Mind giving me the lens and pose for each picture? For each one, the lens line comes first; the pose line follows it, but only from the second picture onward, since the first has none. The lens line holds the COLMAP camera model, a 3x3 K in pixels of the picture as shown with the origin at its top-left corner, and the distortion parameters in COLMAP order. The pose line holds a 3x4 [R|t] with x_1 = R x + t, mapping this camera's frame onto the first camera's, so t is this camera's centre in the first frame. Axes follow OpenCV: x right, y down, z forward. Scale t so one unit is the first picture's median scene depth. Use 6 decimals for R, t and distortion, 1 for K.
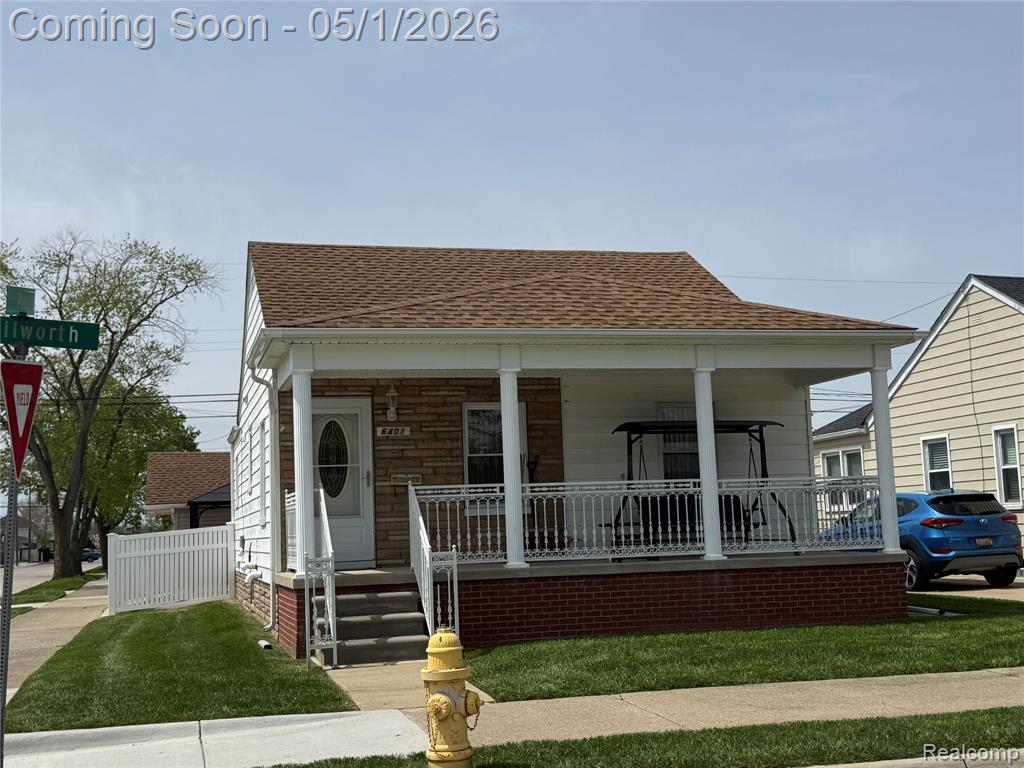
lens RADIAL K [[1277.4, 0, 514.4], [0, 1277.4, 388.4], [0, 0, 1]] dist [0.094709, 0.000000]
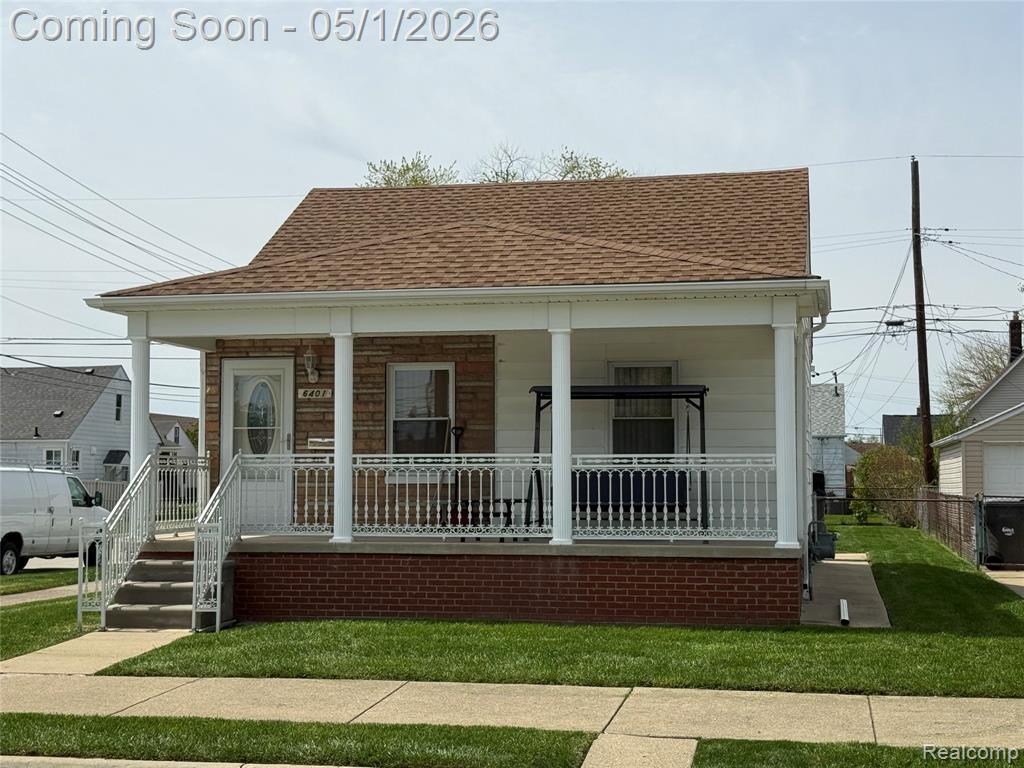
lens RADIAL K [[1525.8, 0, 512.1], [0, 1525.8, 379.1], [0, 0, 1]] dist [0.087809, 0.000000]
pose [[0.899266, 0.007293, -0.437342, 0.547135], [0.014754, 0.998786, 0.046992, -0.029256], [0.437154, -0.048711, 0.898067, 0.035134]]
